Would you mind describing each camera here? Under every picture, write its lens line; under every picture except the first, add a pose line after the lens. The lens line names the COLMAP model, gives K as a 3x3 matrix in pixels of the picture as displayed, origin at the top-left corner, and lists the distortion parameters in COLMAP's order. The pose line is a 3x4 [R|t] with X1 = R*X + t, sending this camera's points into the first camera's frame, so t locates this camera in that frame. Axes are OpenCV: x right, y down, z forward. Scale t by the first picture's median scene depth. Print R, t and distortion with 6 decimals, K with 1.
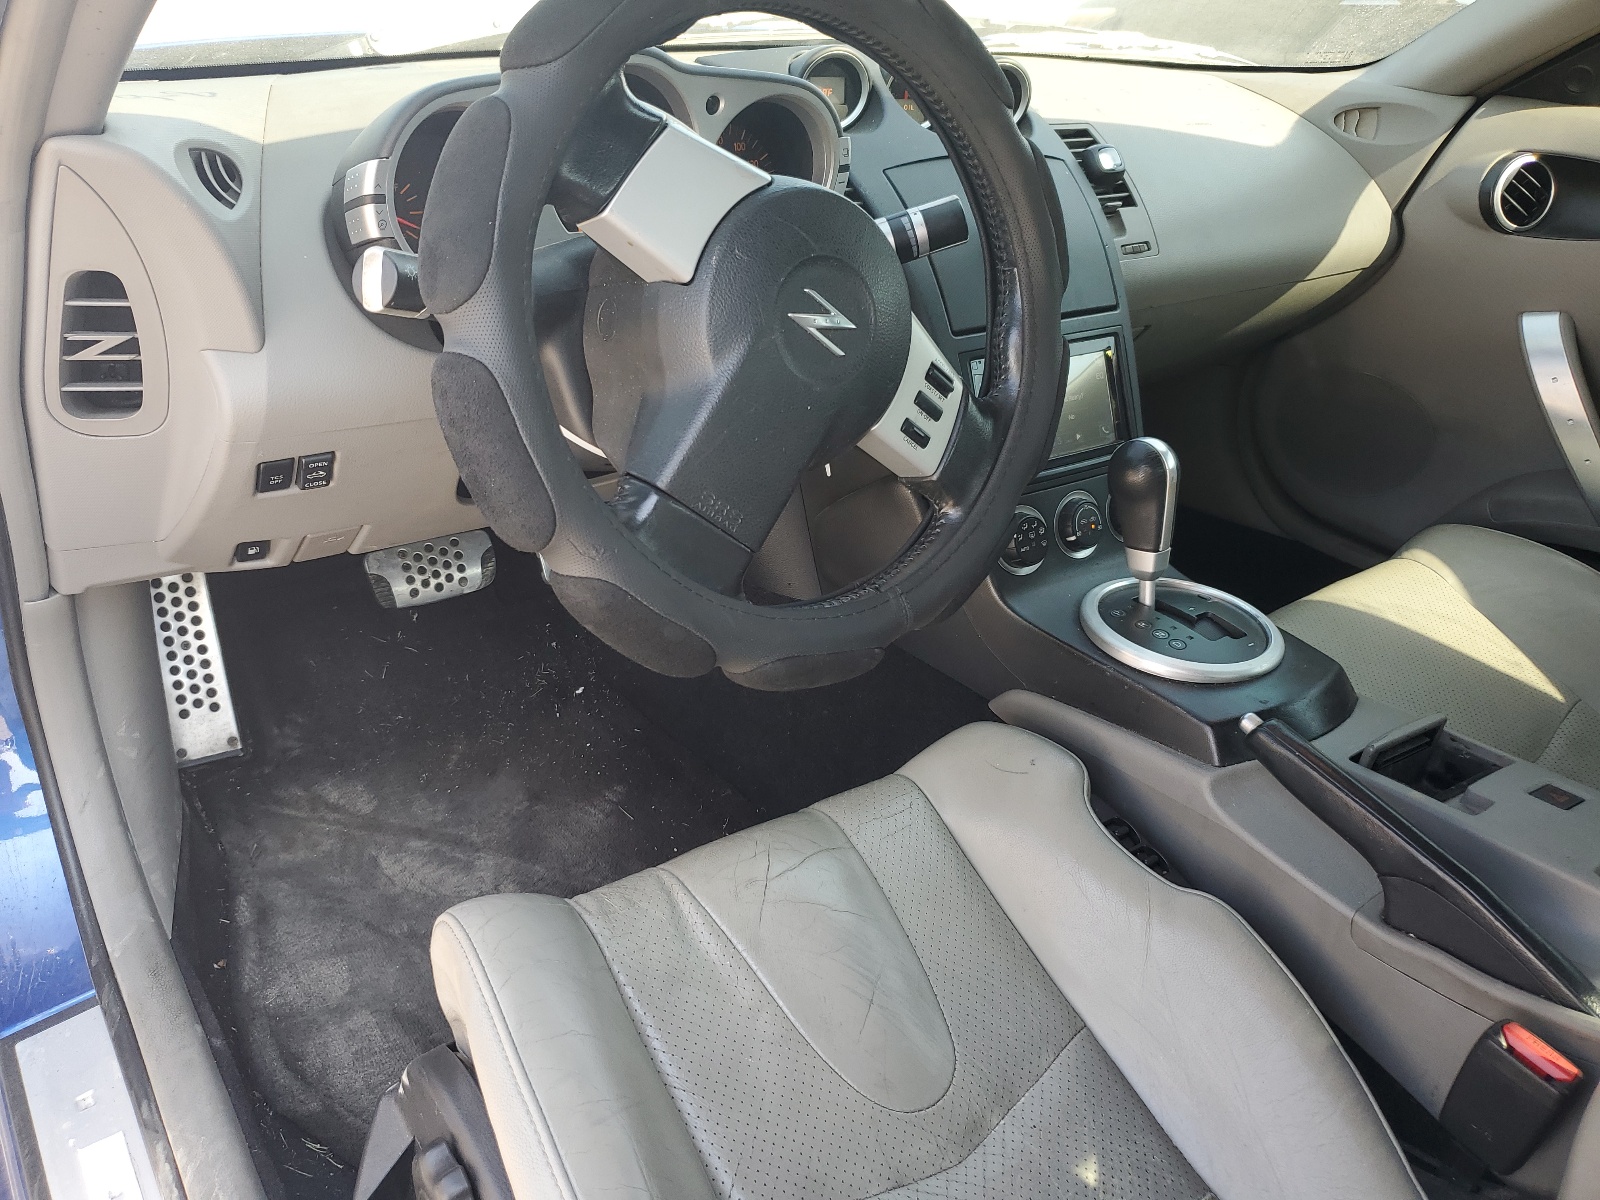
lens RADIAL K [[1248.3, 0, 800.0], [0, 1248.3, 549.4], [0, 0, 1]] dist [0.005762, -0.005143]
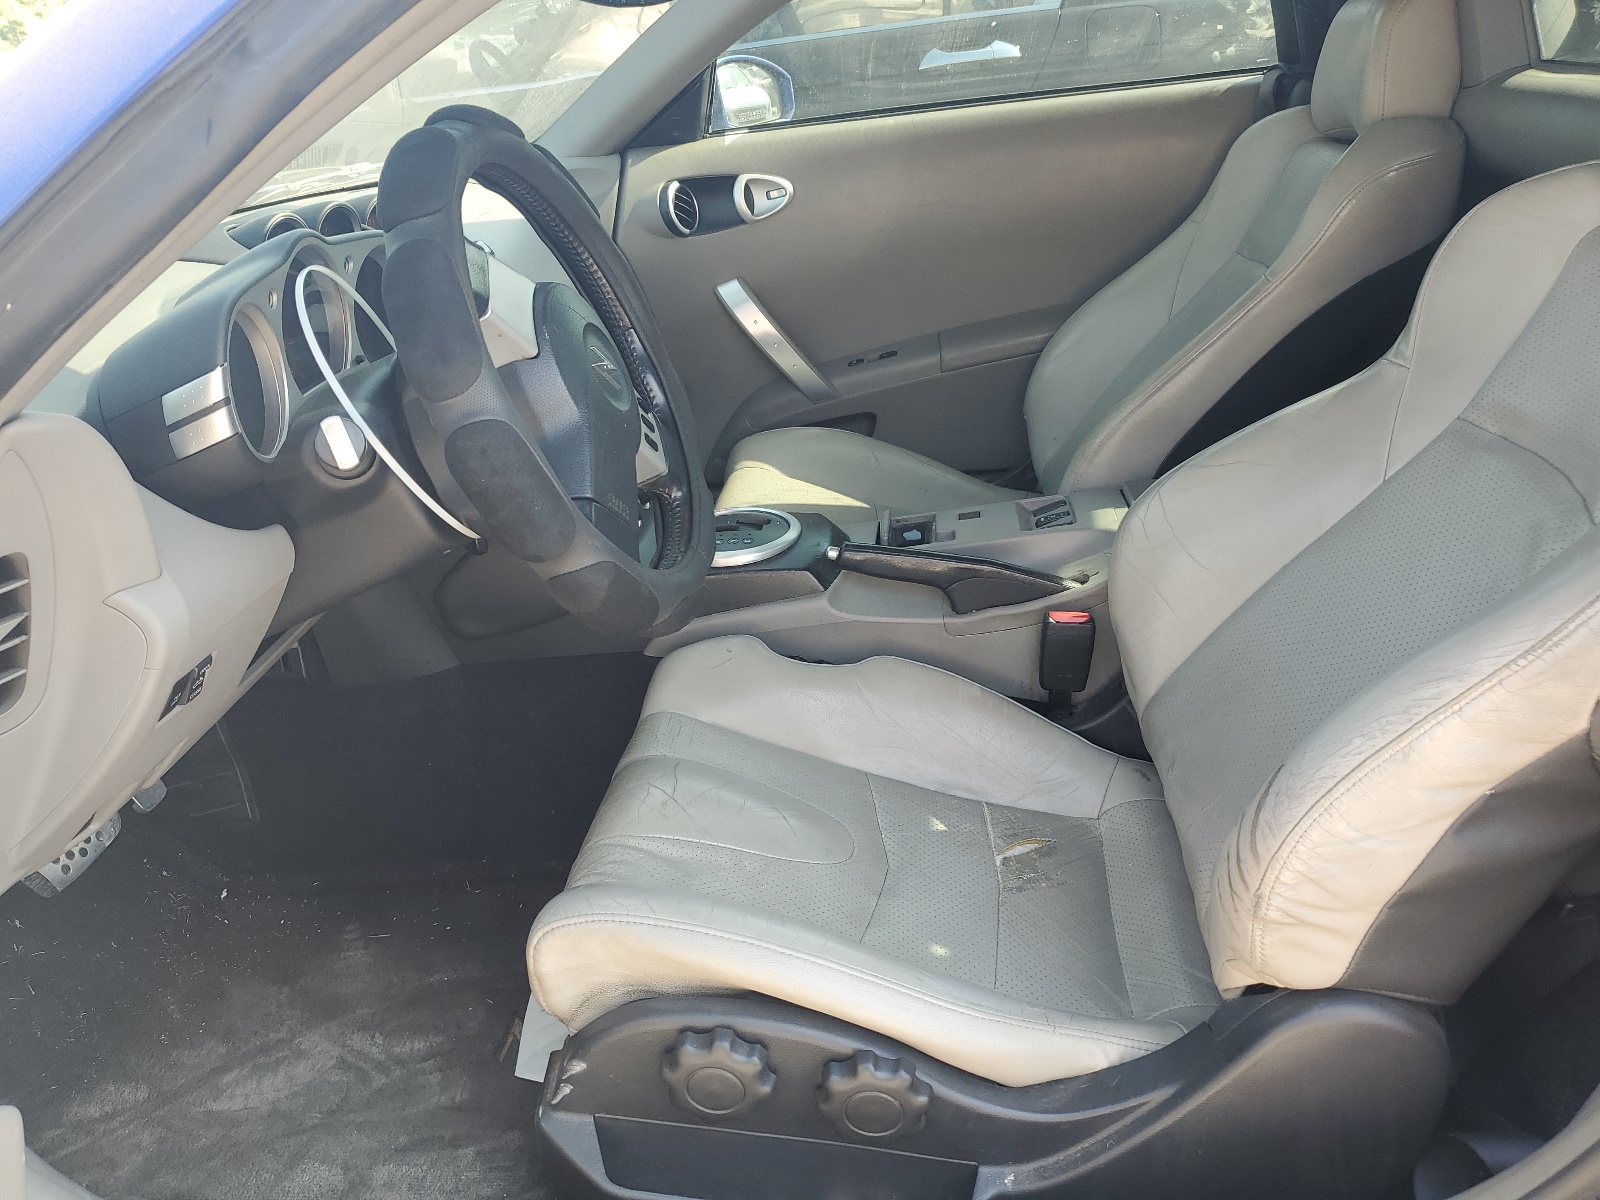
lens RADIAL K [[1248.3, 0, 800.0], [0, 1248.3, 549.4], [0, 0, 1]] dist [0.005762, -0.005143]
pose [[0.646897, -0.403097, 0.647331, -0.503597], [0.448454, 0.887664, 0.104601, -0.031064], [-0.616777, 0.222632, 0.754997, -0.096119]]
